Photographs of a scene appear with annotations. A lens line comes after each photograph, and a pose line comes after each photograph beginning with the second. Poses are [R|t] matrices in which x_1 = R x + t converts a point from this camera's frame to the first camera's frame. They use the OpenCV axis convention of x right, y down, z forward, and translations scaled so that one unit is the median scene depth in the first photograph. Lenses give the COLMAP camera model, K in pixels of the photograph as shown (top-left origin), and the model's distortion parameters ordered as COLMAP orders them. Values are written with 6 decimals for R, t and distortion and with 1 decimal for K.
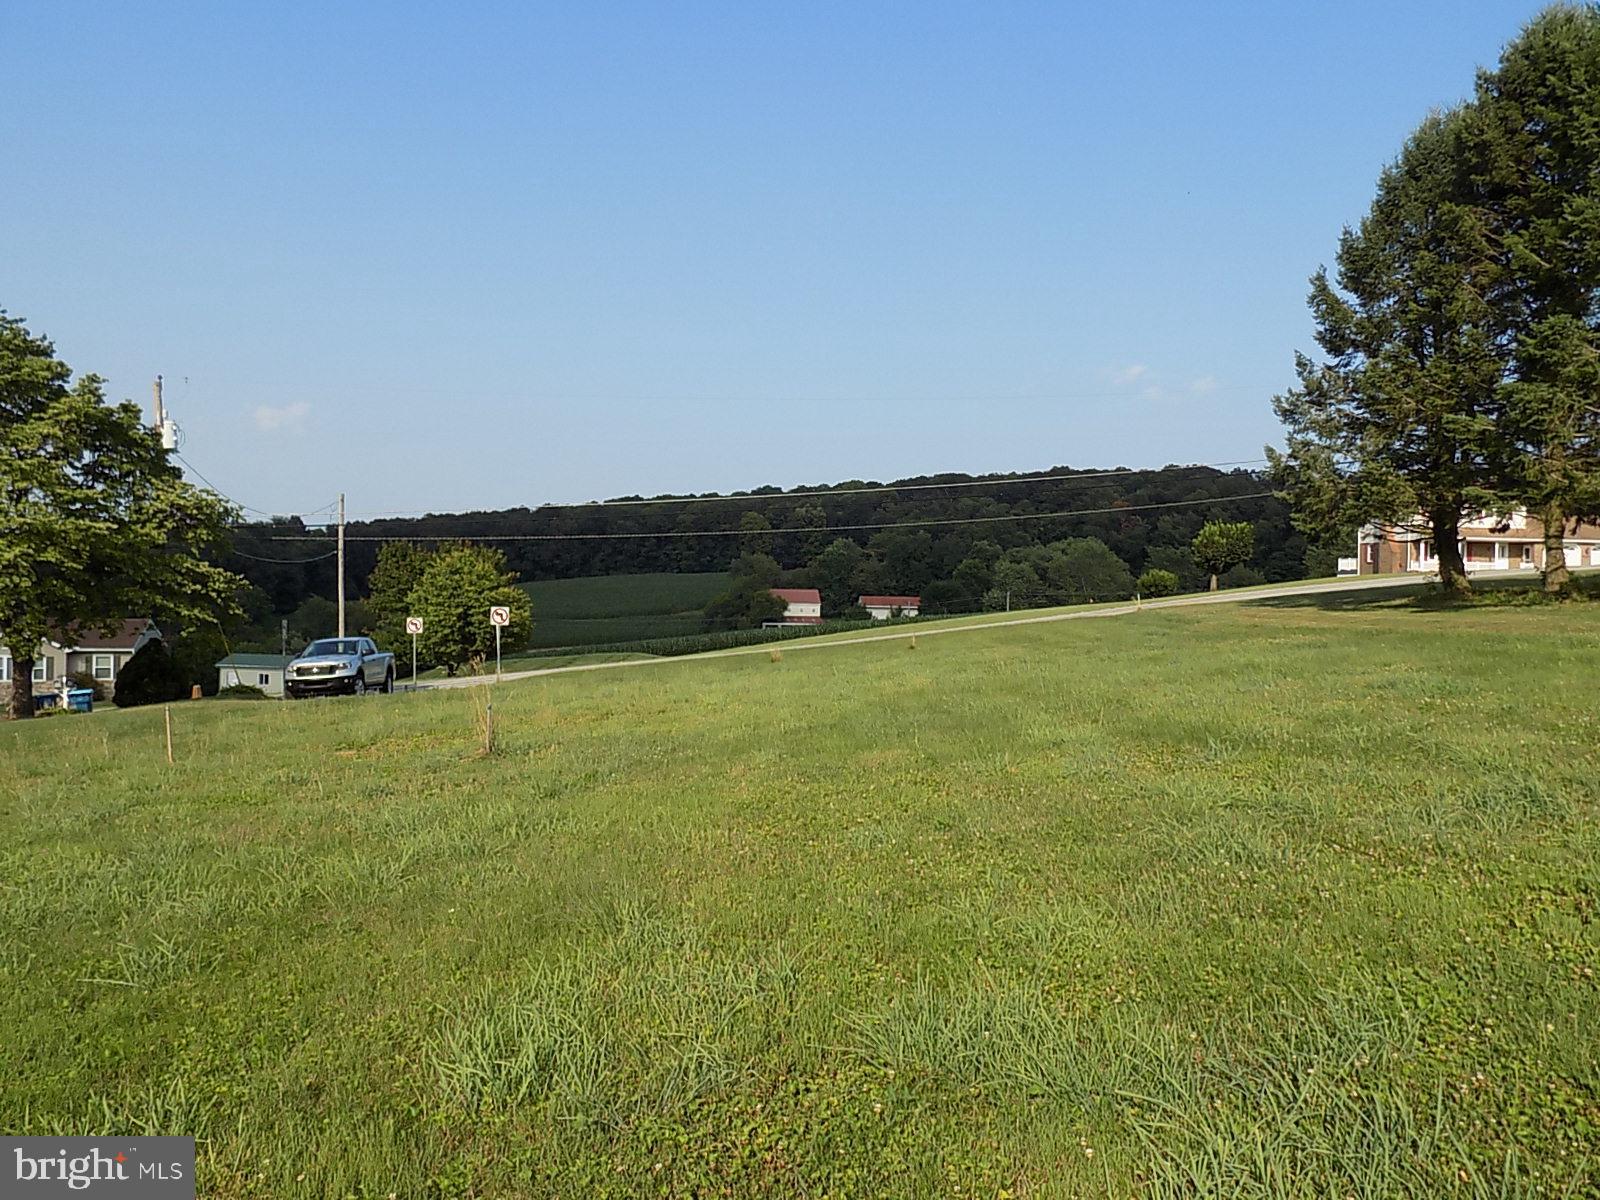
lens RADIAL K [[1191.0, 0, 810.5], [0, 1191.0, 565.6], [0, 0, 1]] dist [-0.046652, 0.079107]
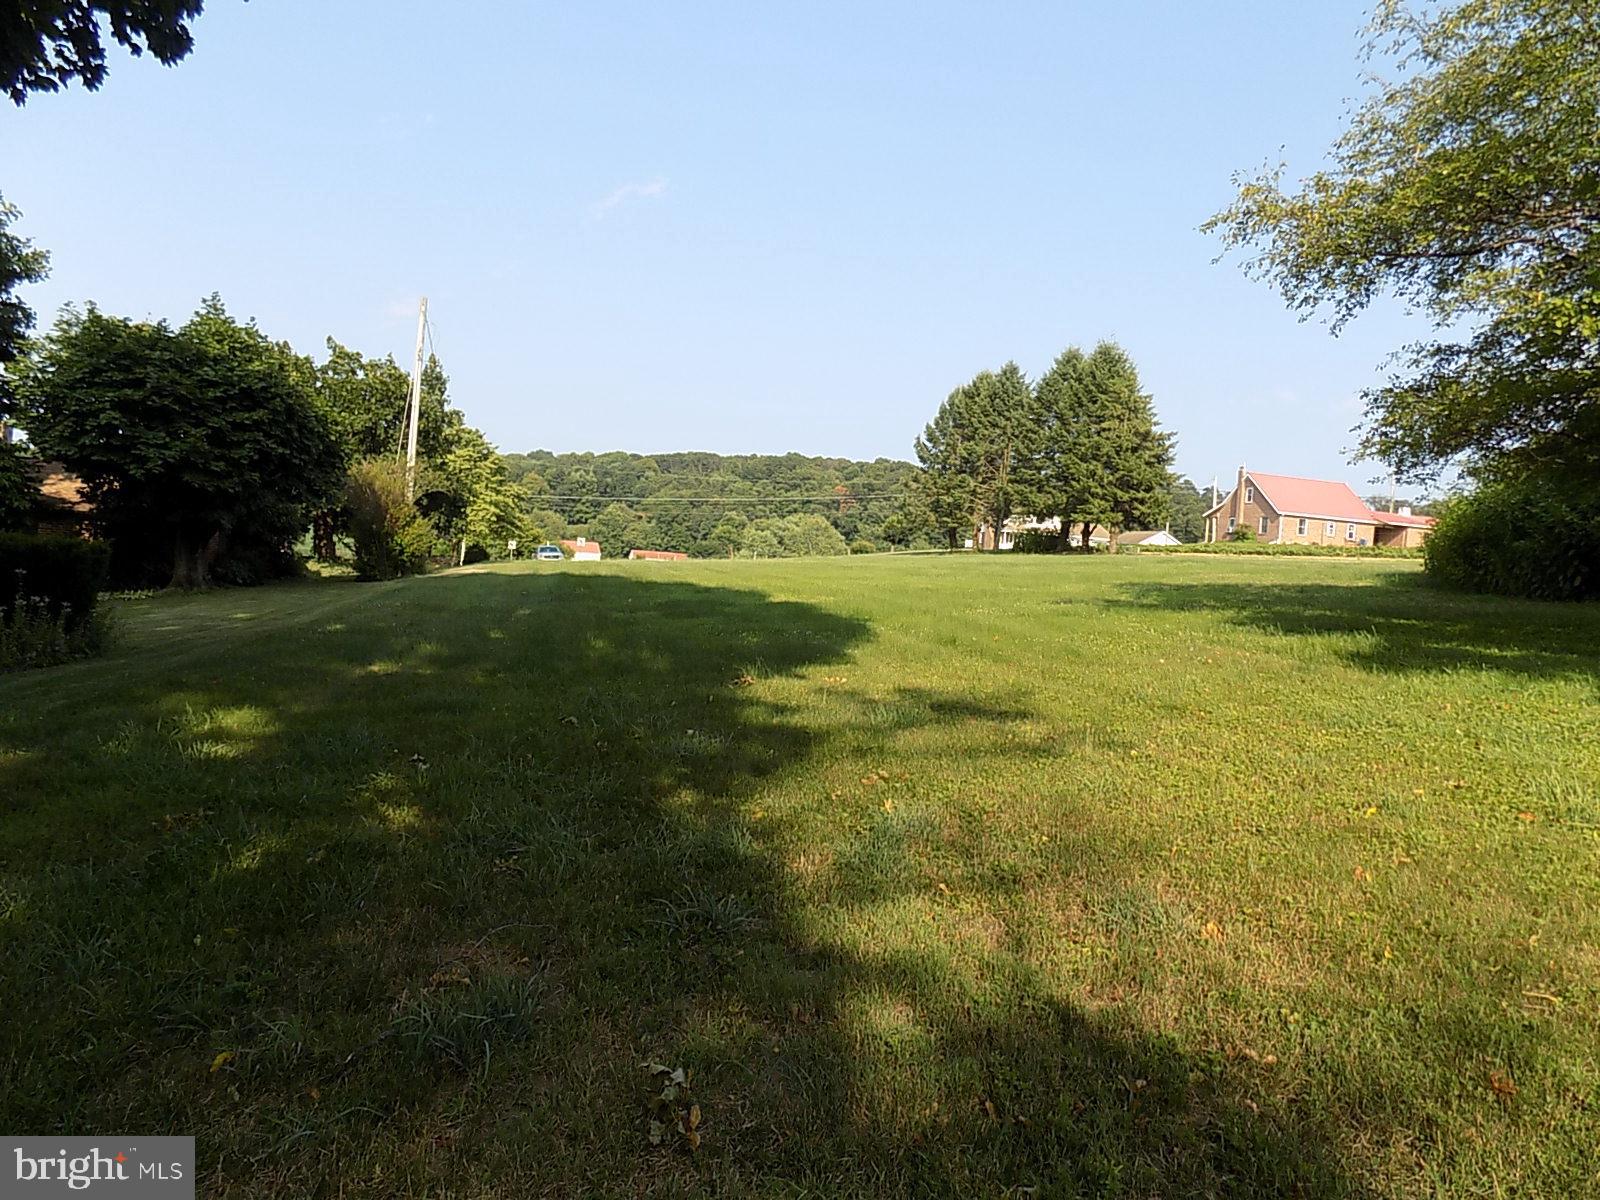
lens RADIAL K [[1091.9, 0, 806.9], [0, 1091.9, 570.3], [0, 0, 1]] dist [-0.006822, 0.002309]
pose [[0.972284, 0.050633, 0.228256, -0.240736], [-0.059226, 0.997765, 0.030949, 0.004601], [-0.226179, -0.043610, 0.973109, -0.880259]]
